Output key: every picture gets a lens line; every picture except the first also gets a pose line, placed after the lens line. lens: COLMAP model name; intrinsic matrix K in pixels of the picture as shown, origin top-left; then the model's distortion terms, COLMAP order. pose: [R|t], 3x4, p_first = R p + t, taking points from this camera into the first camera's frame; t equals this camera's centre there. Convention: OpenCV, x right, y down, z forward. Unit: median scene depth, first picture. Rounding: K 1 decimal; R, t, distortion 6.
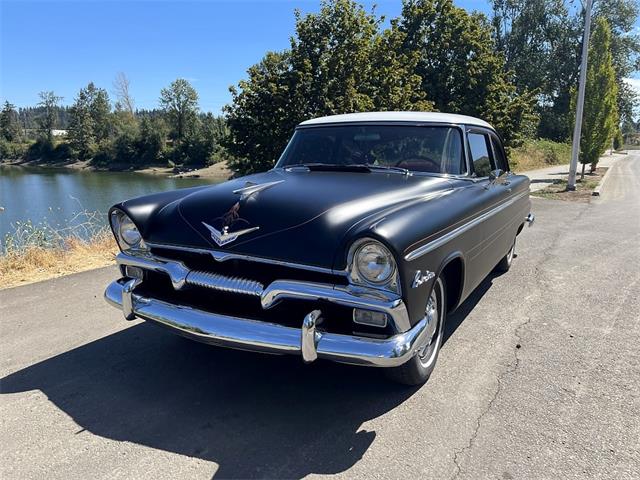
lens RADIAL K [[496.5, 0, 299.1], [0, 496.5, 237.2], [0, 0, 1]] dist [0.080074, -0.114382]
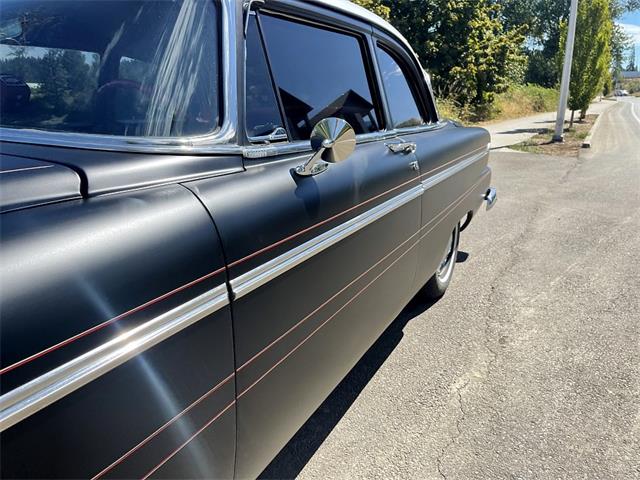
lens RADIAL K [[496.5, 0, 321.3], [0, 496.5, 236.7], [0, 0, 1]] dist [0.080074, -0.114382]
pose [[0.998144, -0.028359, 0.053892, 0.058222], [0.023330, 0.995509, 0.091750, -0.013435], [-0.056252, -0.090323, 0.994323, 0.103975]]
